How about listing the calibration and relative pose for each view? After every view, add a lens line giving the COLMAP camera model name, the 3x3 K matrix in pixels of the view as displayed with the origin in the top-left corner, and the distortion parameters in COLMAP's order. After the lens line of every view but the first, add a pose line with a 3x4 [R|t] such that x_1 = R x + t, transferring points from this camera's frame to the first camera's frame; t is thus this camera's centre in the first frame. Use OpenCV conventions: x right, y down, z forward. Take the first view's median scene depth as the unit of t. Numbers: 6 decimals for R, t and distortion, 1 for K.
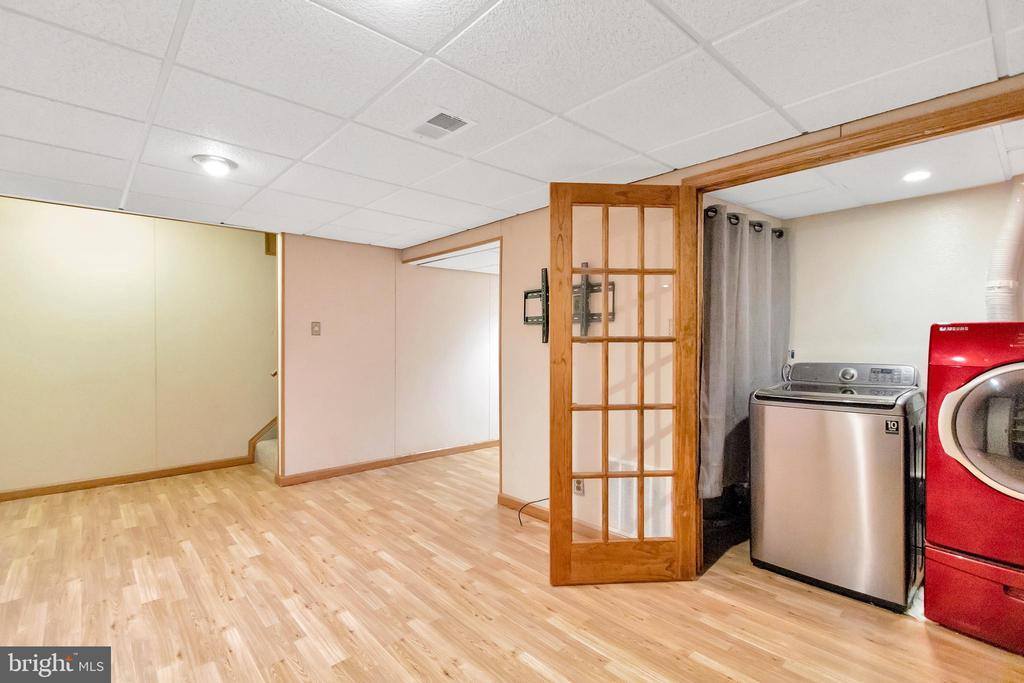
lens RADIAL K [[481.4, 0, 510.9], [0, 481.4, 343.2], [0, 0, 1]] dist [0.011261, -0.001393]
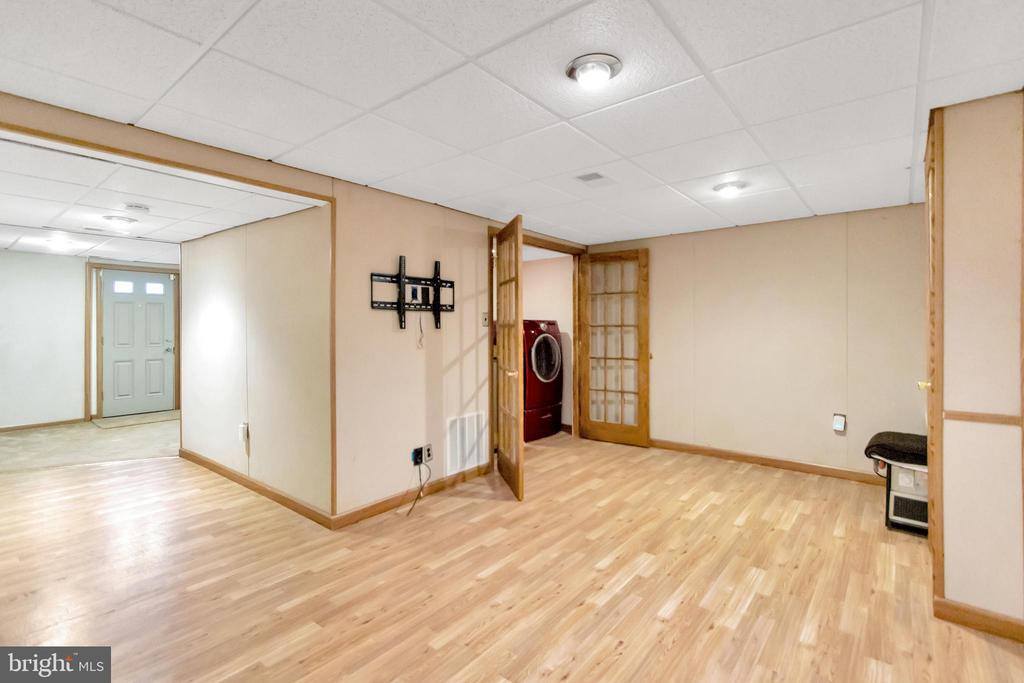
lens RADIAL K [[481.4, 0, 508.6], [0, 481.4, 331.9], [0, 0, 1]] dist [0.011261, -0.001393]
pose [[-0.163594, -0.005627, 0.986512, -1.241375], [0.011451, 0.999906, 0.007603, 0.000279], [-0.986461, 0.012541, -0.163514, 1.211938]]
